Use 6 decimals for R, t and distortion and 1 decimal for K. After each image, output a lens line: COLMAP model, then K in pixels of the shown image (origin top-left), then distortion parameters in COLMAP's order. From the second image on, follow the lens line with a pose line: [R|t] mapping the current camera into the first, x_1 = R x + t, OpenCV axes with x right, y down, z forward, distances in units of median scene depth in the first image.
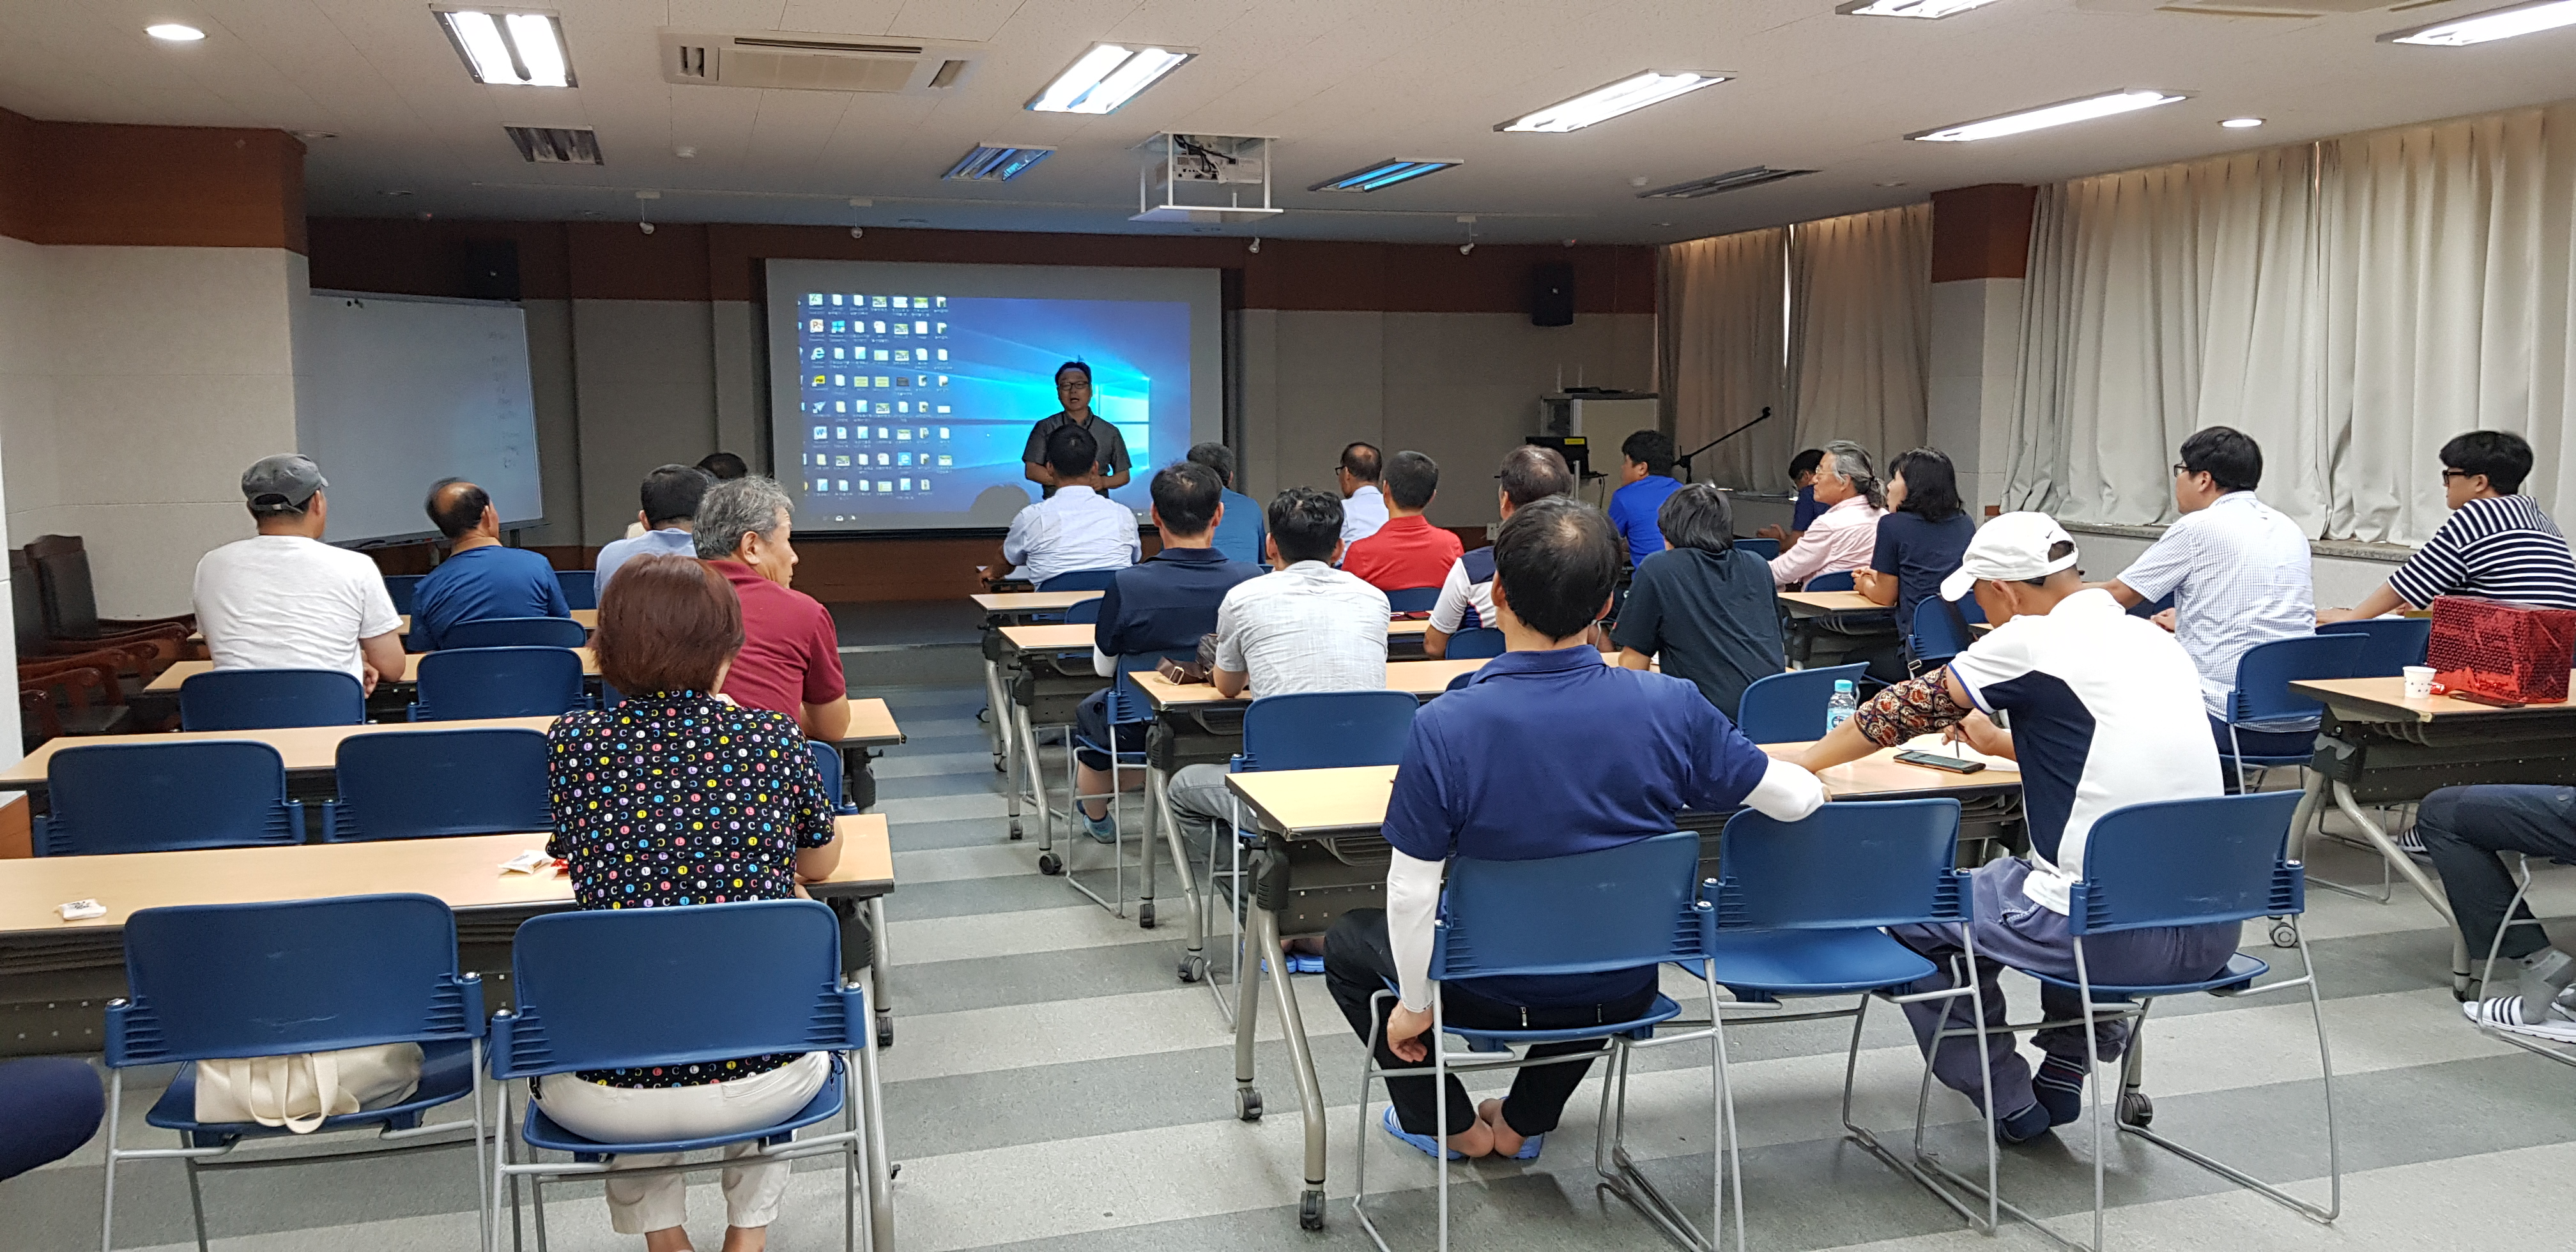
lens RADIAL K [[2035.6, 0, 1289.7], [0, 2035.6, 615.4], [0, 0, 1]] dist [0.030337, -0.081308]
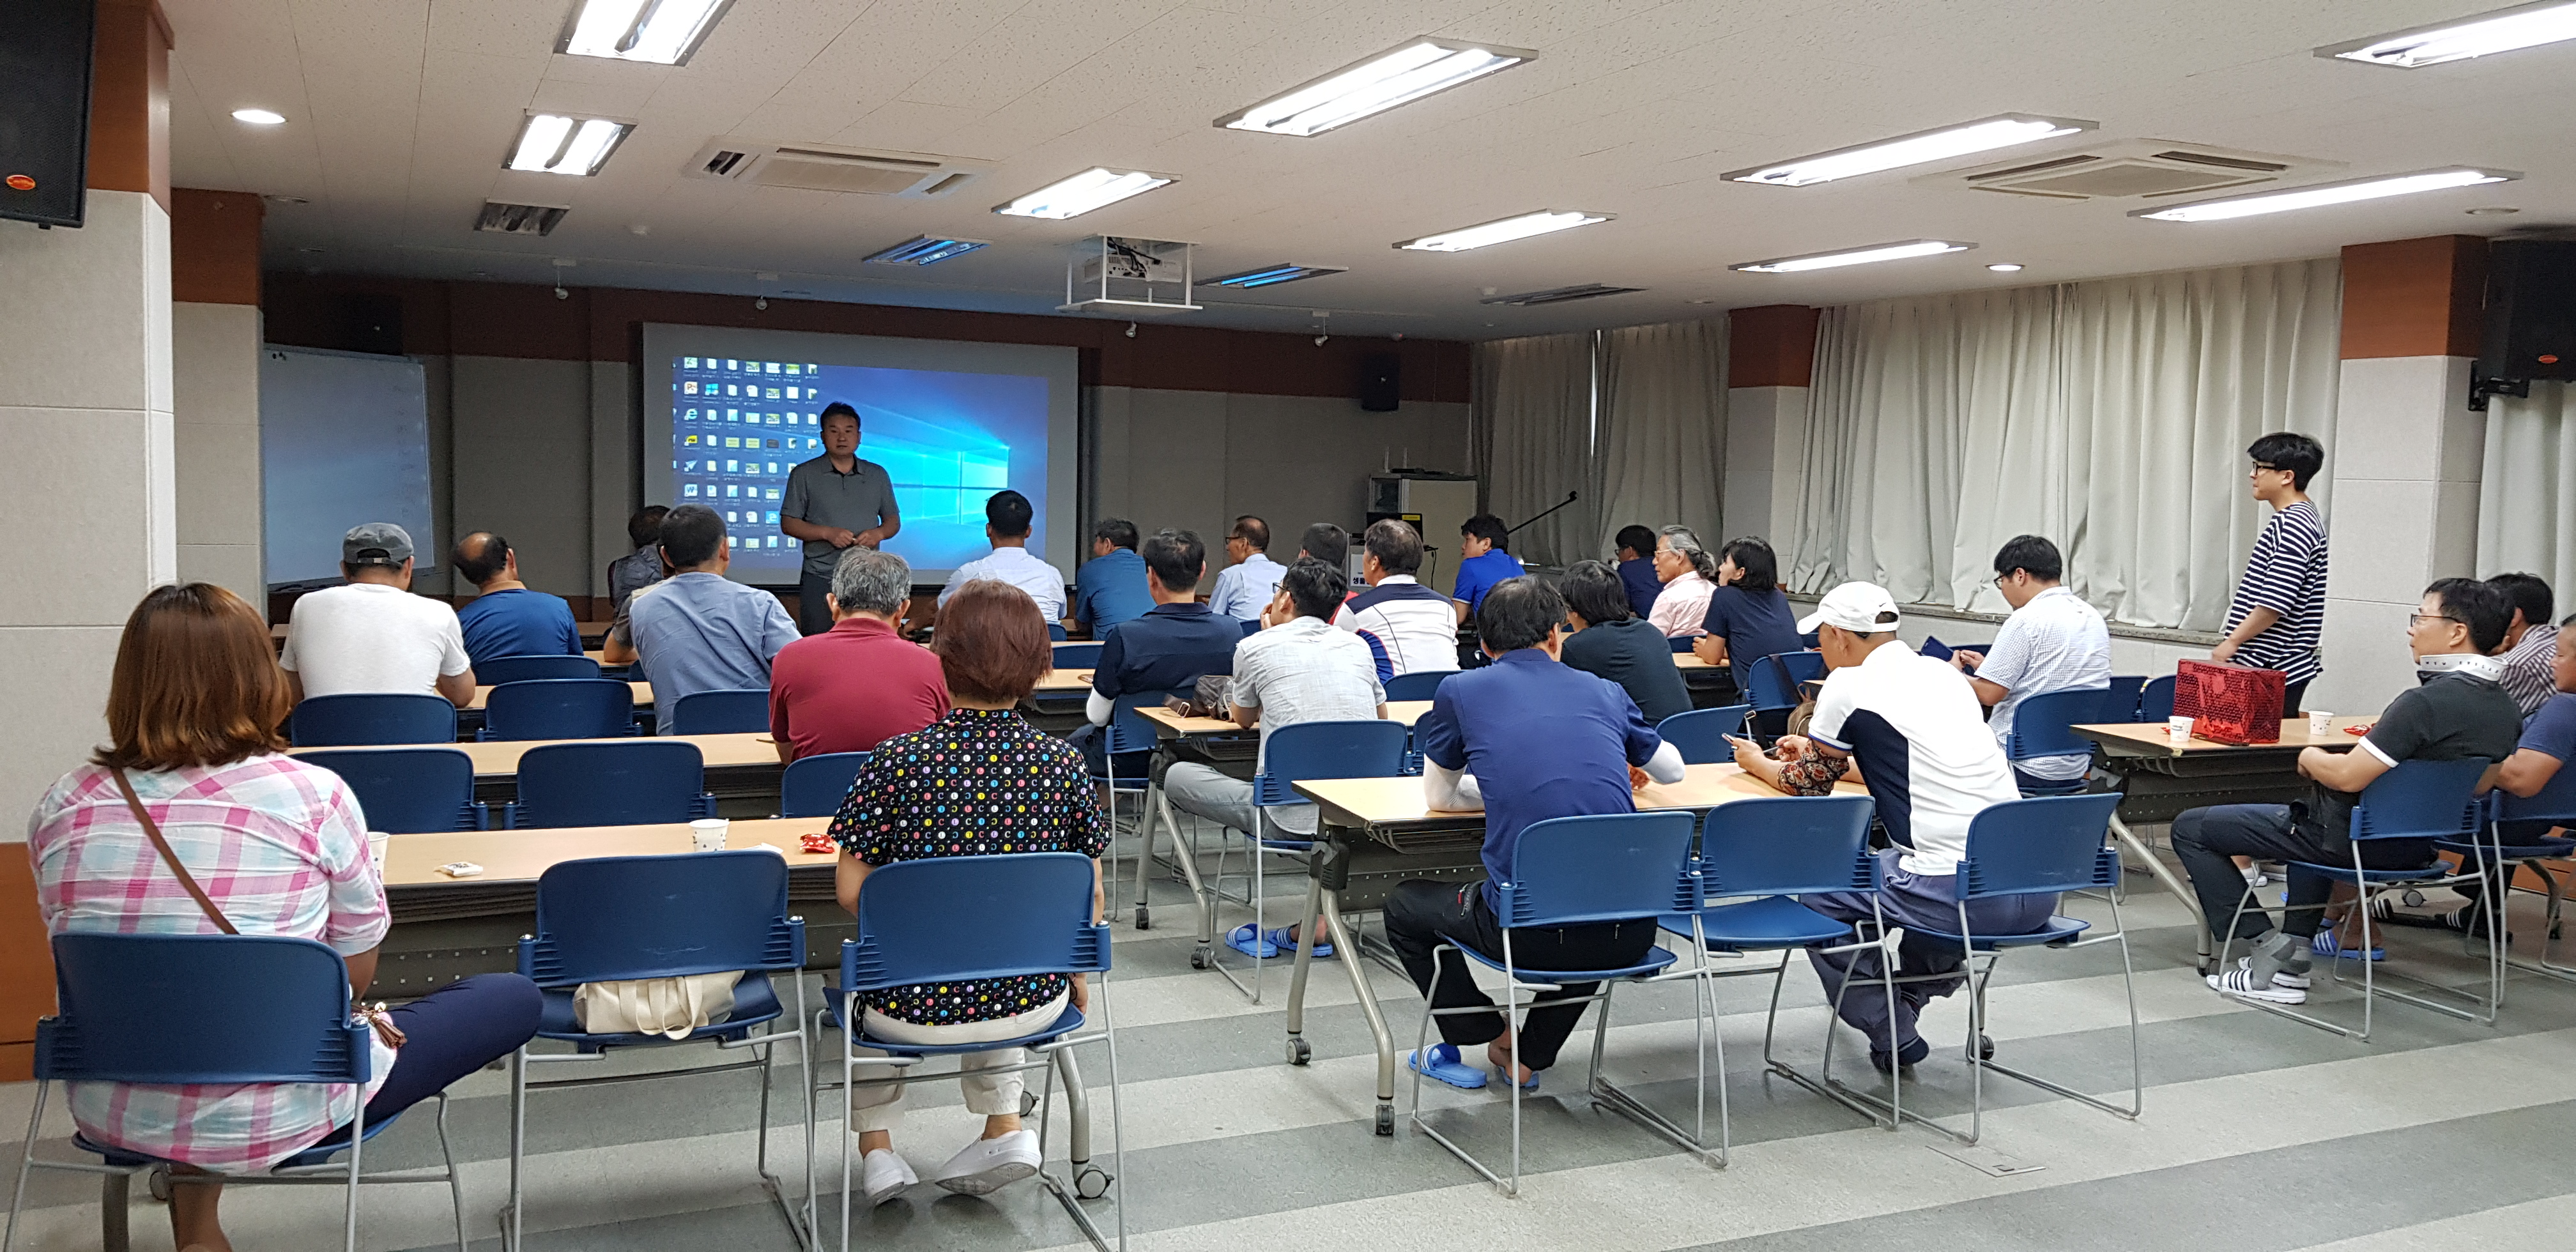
lens RADIAL K [[2035.6, 0, 1313.8], [0, 2035.6, 605.0], [0, 0, 1]] dist [0.030337, -0.081308]
pose [[0.989916, 0.019770, 0.140268, -0.123958], [-0.014308, 0.999103, -0.039844, 0.012247], [-0.140930, 0.037435, 0.989312, -0.150763]]
